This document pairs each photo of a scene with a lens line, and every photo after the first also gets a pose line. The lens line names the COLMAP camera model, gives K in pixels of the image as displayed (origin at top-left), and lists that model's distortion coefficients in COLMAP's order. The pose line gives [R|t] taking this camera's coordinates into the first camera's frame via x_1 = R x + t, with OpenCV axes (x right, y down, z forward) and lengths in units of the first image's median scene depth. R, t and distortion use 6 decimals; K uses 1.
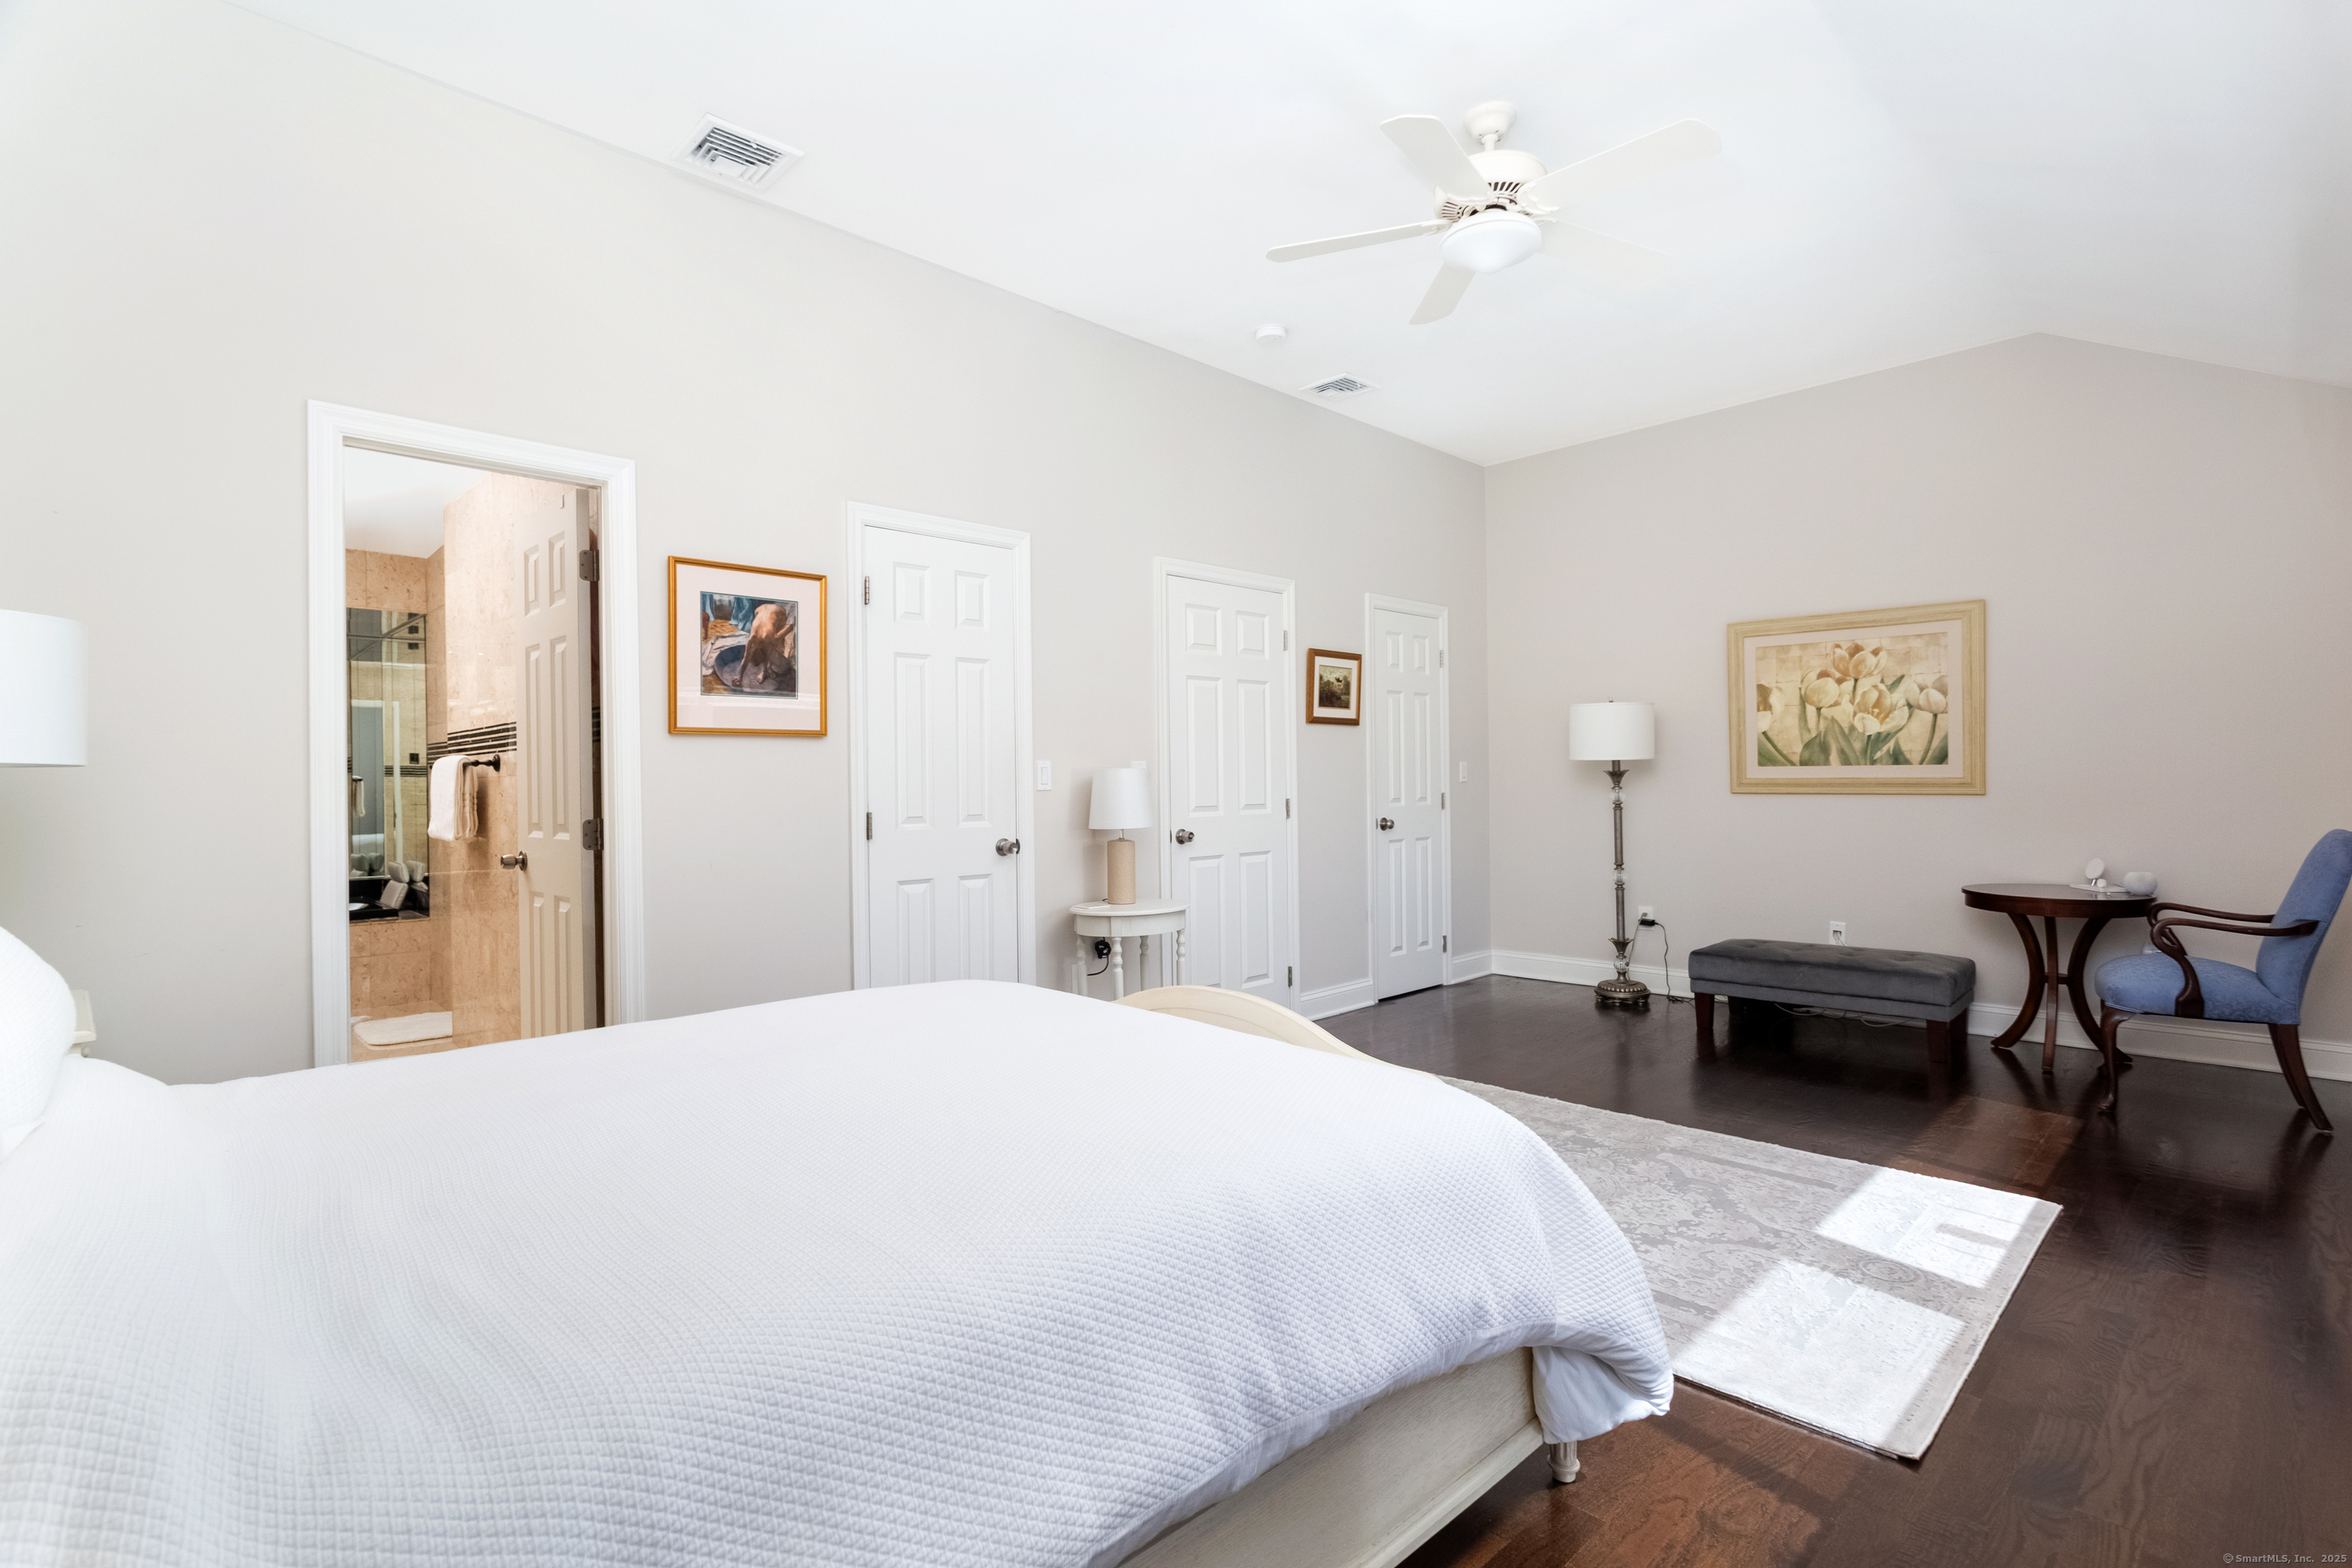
lens RADIAL K [[1106.9, 0, 1174.7], [0, 1106.9, 785.8], [0, 0, 1]] dist [-0.002588, 0.002962]
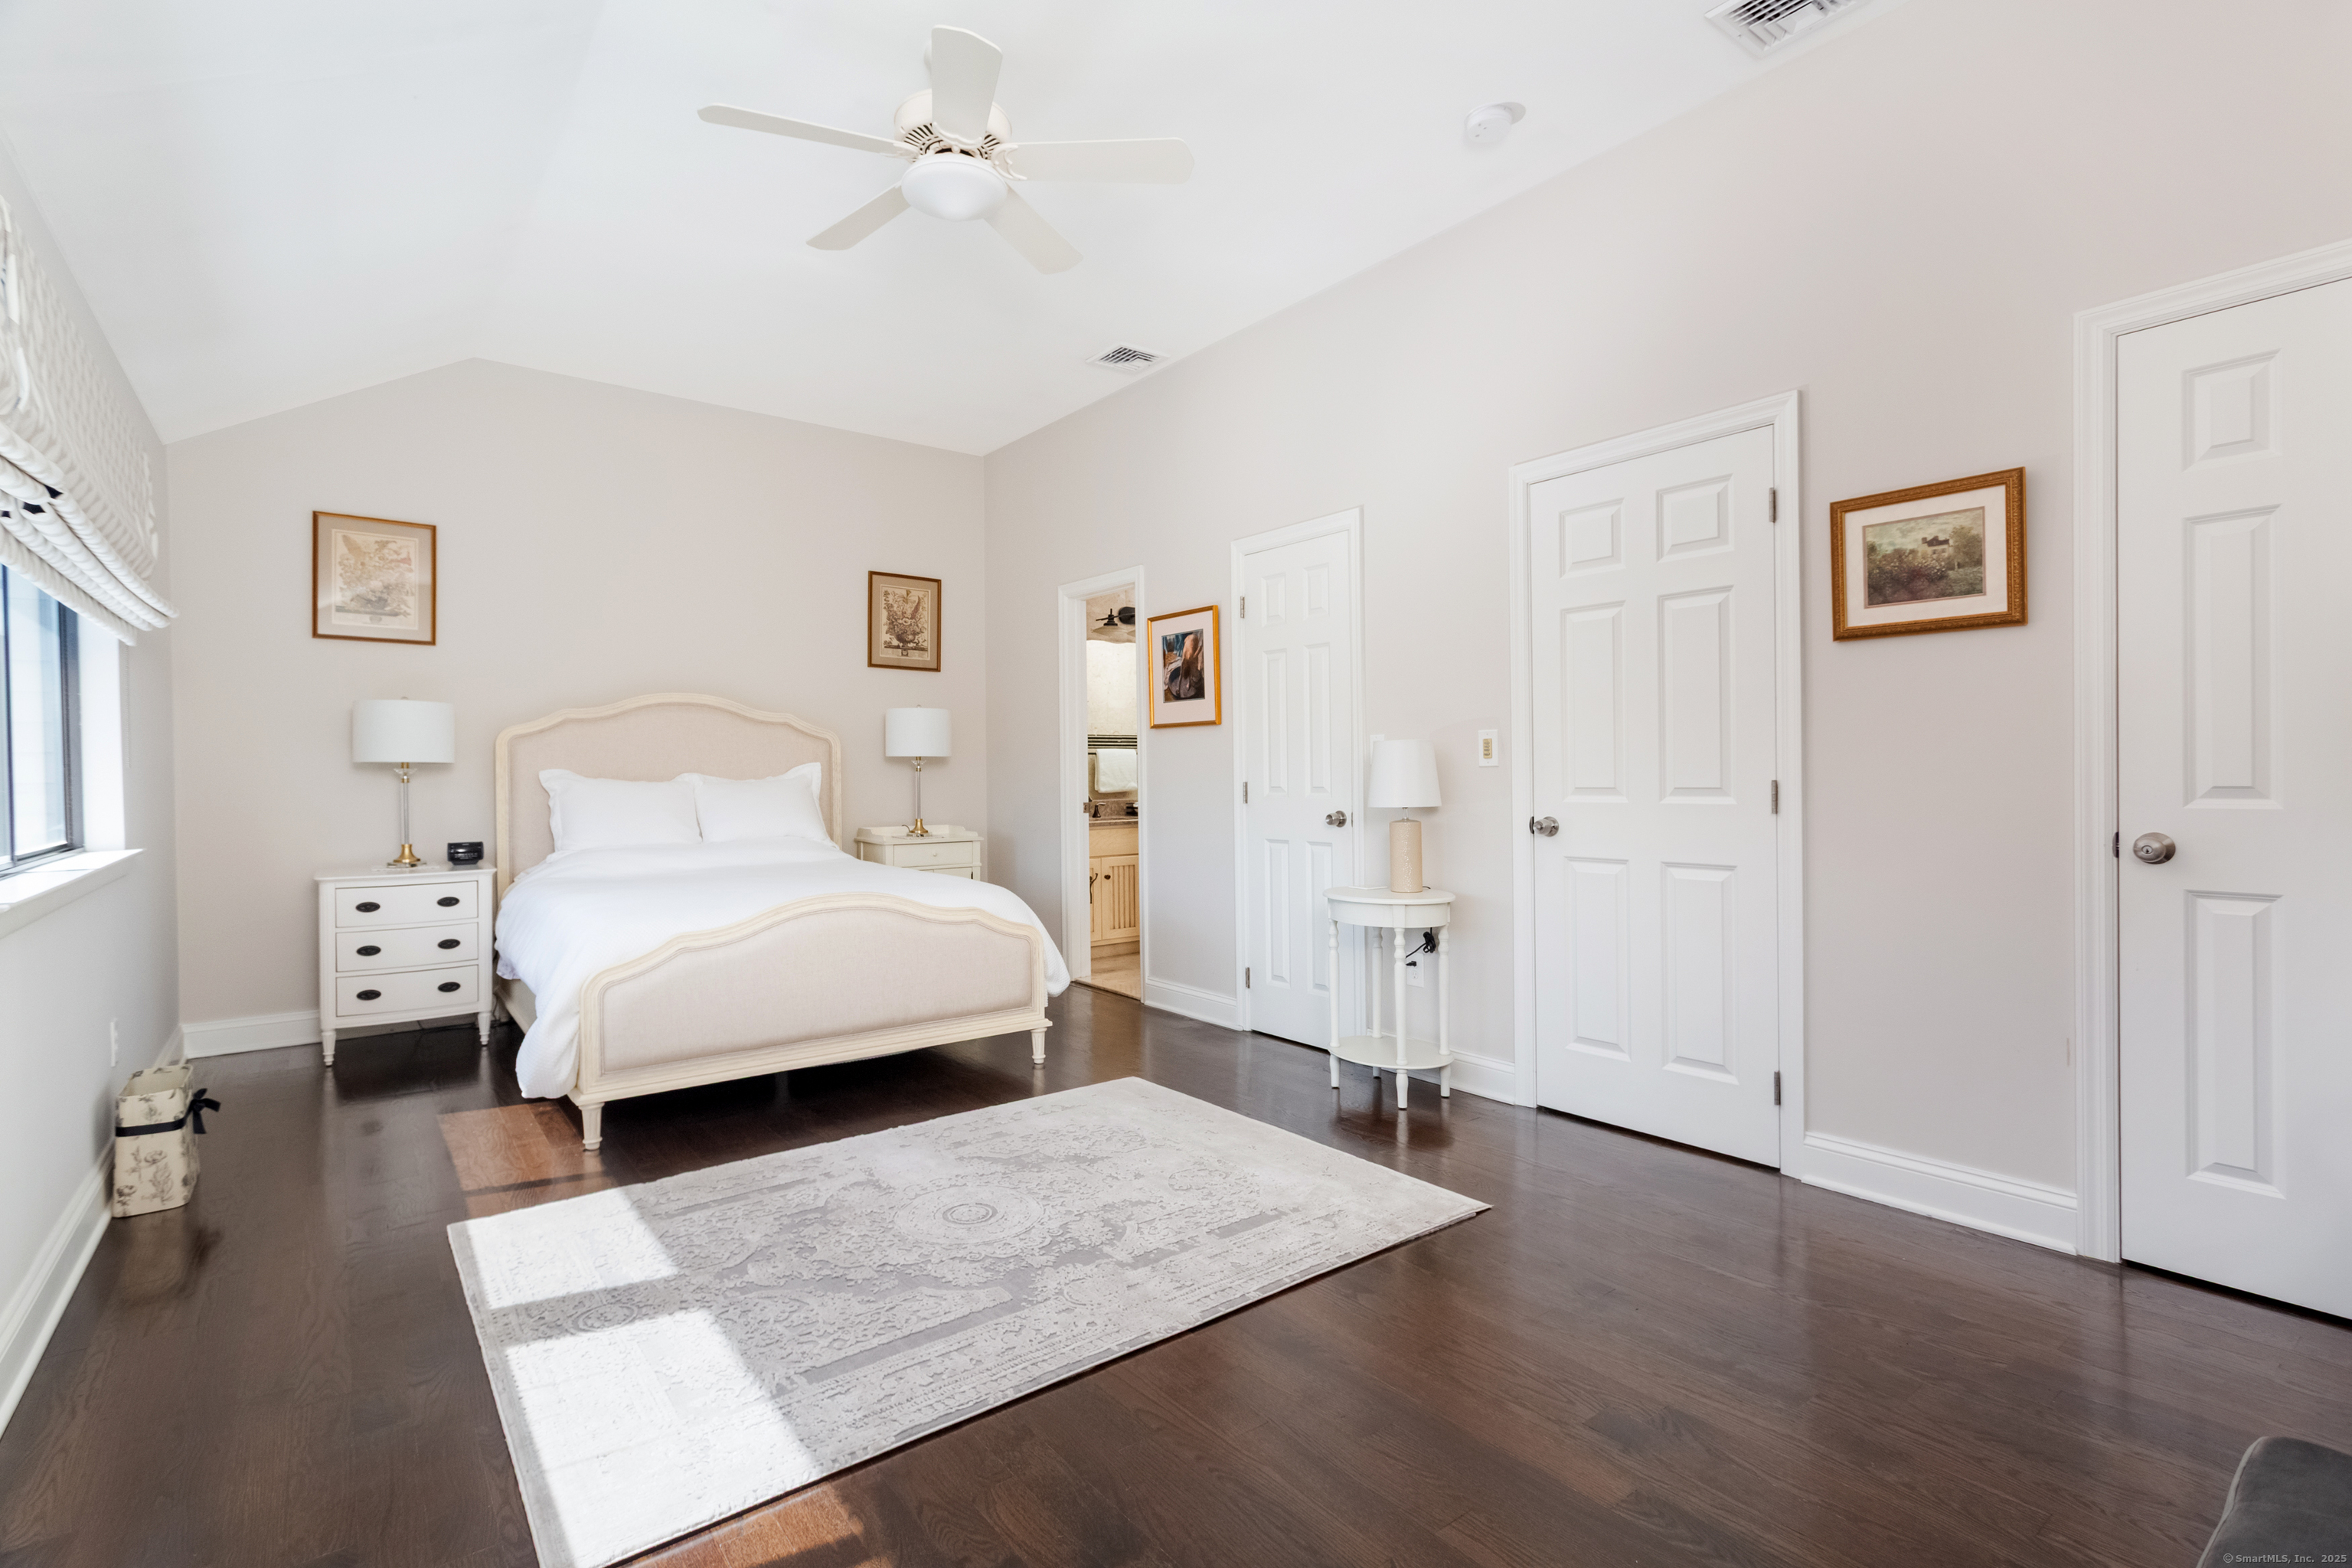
lens RADIAL K [[1106.9, 0, 1170.4], [0, 1106.9, 782.8], [0, 0, 1]] dist [-0.002588, 0.002962]
pose [[-0.112691, 0.025242, -0.993309, 1.049391], [0.012120, 0.999638, 0.024028, -0.006829], [0.993556, -0.009331, -0.112956, 1.110961]]
